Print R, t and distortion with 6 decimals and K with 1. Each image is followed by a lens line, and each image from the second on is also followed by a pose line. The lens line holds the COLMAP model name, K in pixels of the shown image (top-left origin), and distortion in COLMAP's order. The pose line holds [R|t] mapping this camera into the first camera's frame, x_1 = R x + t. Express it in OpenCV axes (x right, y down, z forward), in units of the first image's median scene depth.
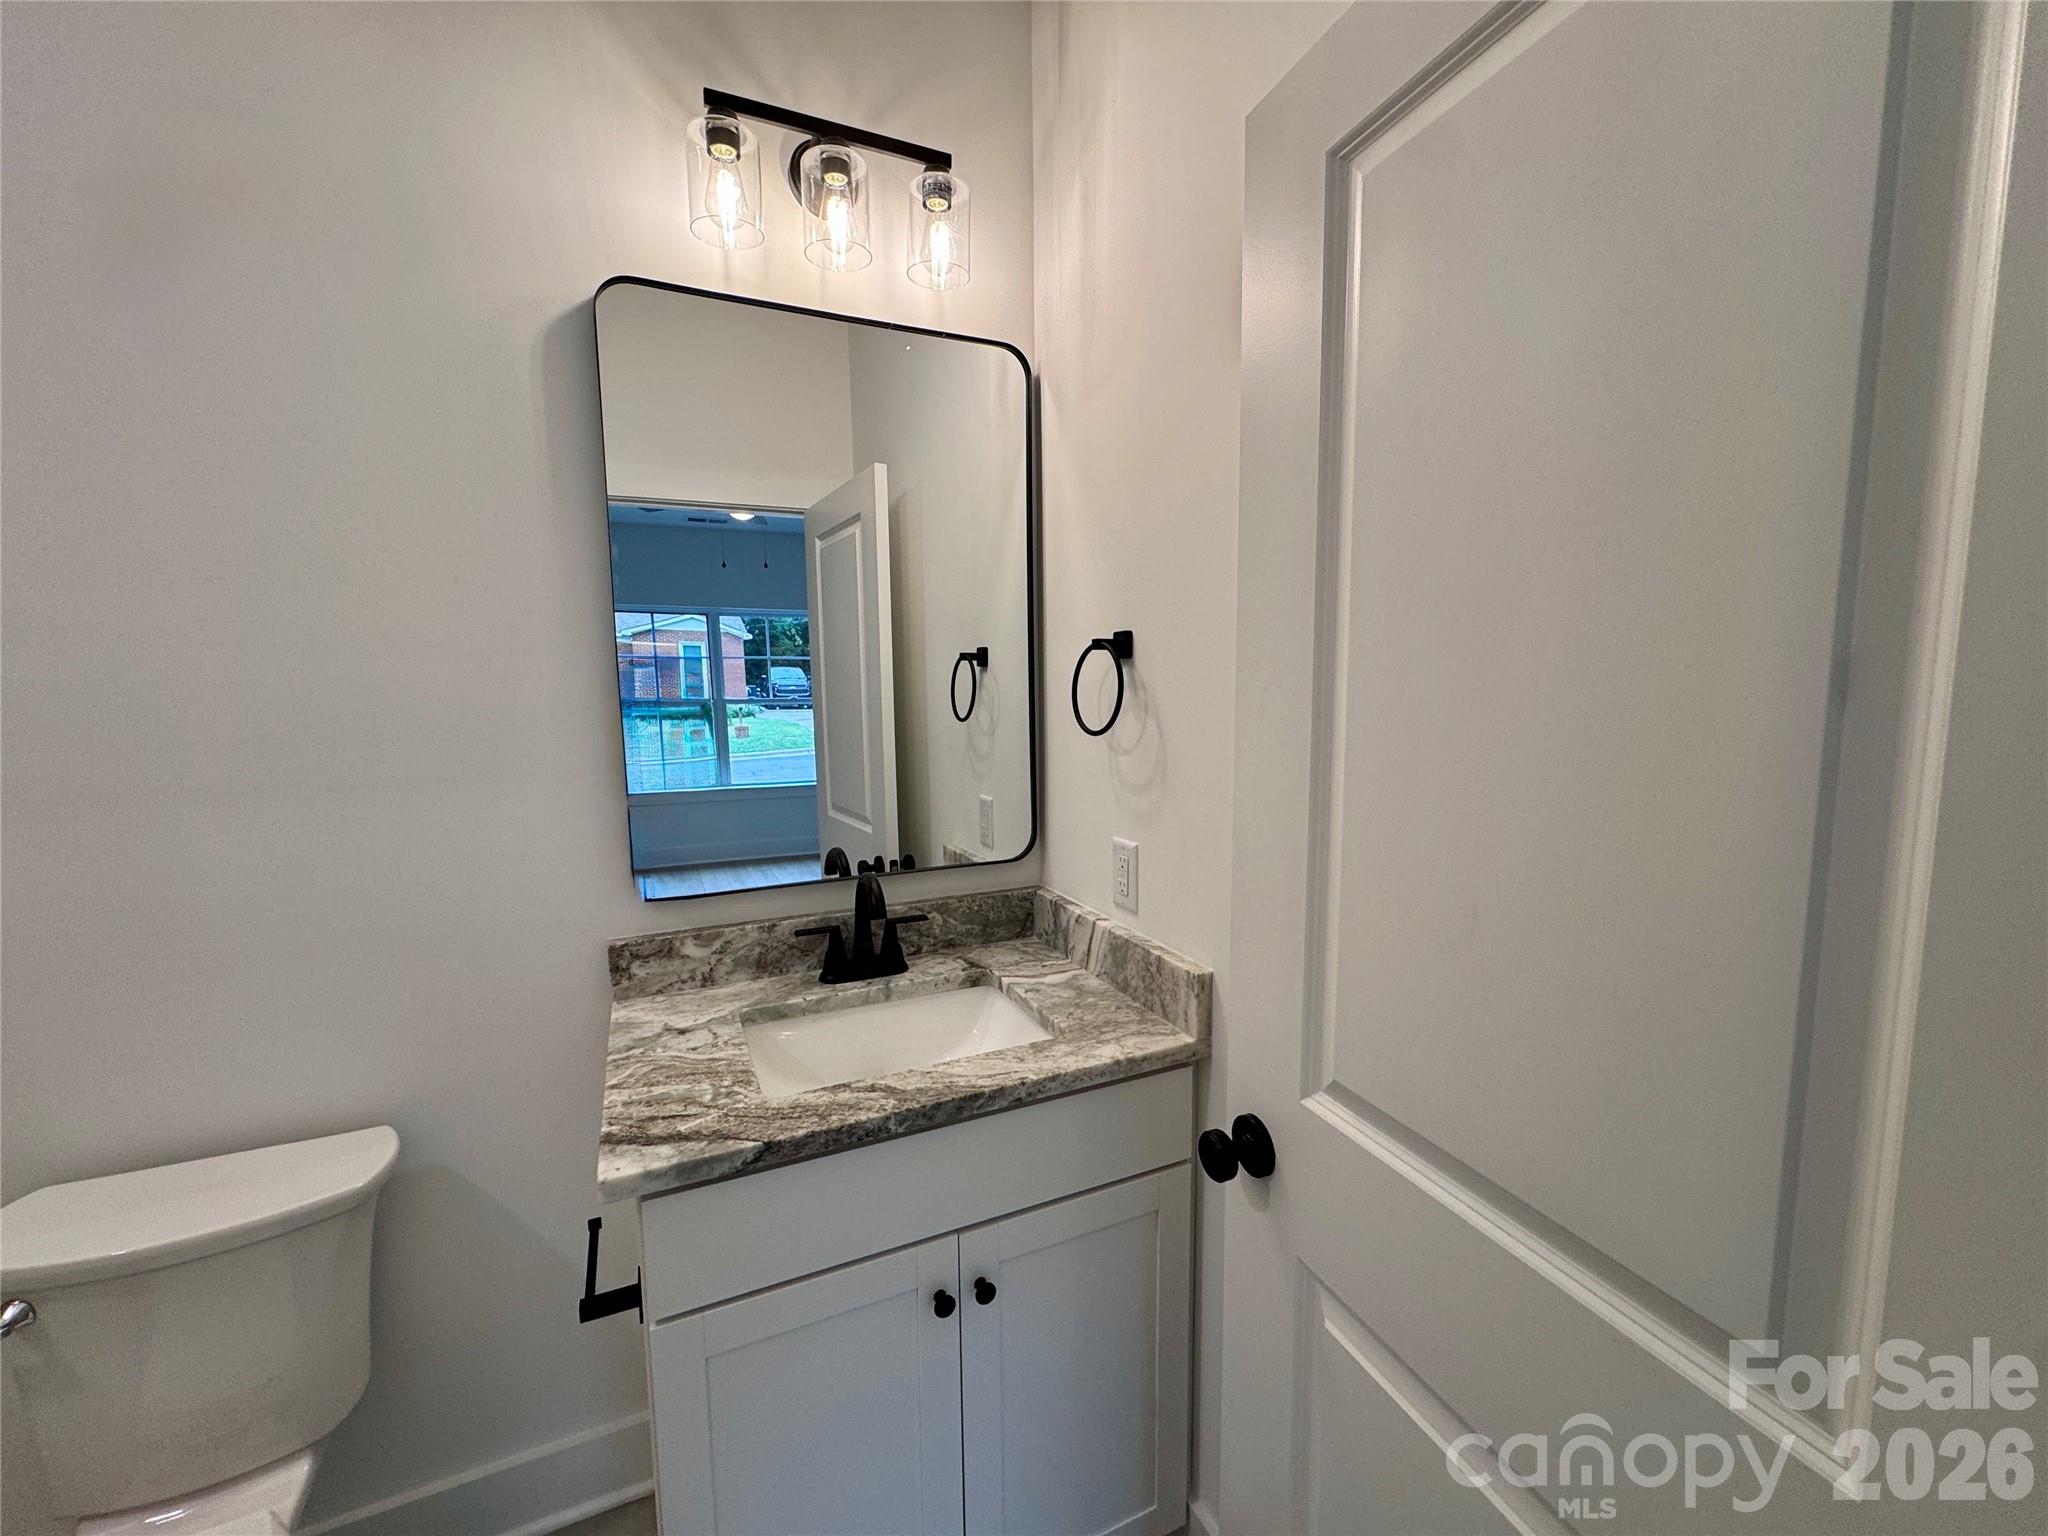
lens RADIAL K [[816.5, 0, 1020.9], [0, 816.5, 766.8], [0, 0, 1]] dist [-0.004097, 0.000858]
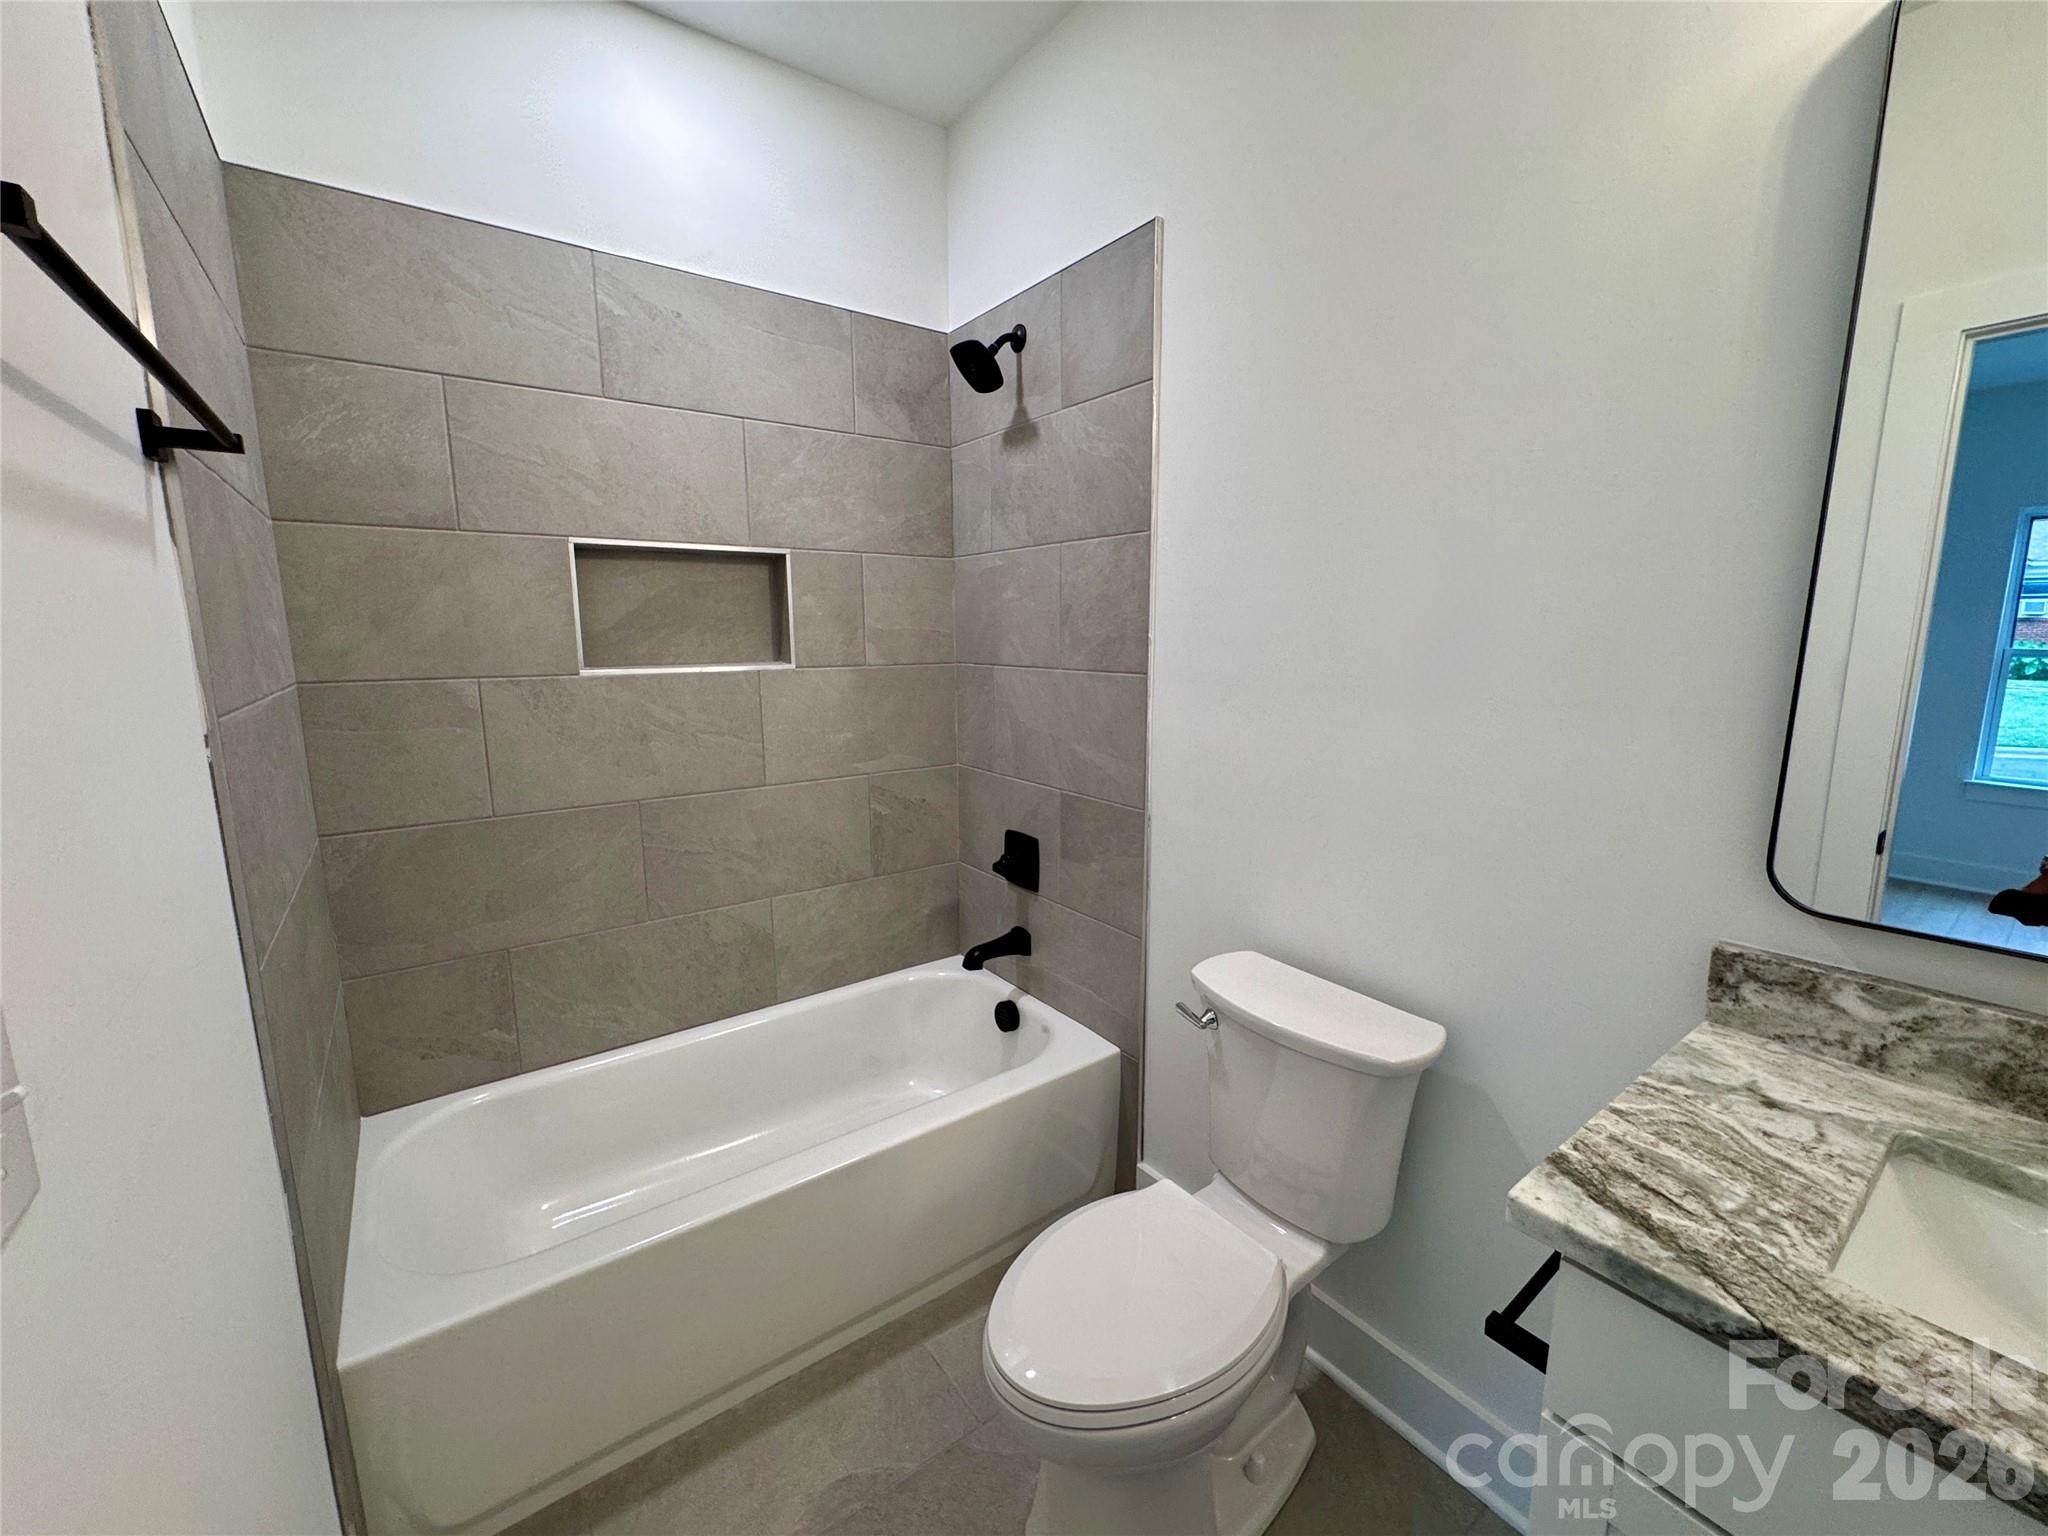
lens RADIAL K [[816.5, 0, 1019.5], [0, 816.5, 765.5], [0, 0, 1]] dist [-0.004097, 0.000858]
pose [[0.194542, 0.168005, -0.966399, 0.069865], [-0.103072, 0.983270, 0.150189, 0.008192], [0.975464, 0.070390, 0.208604, 0.212323]]
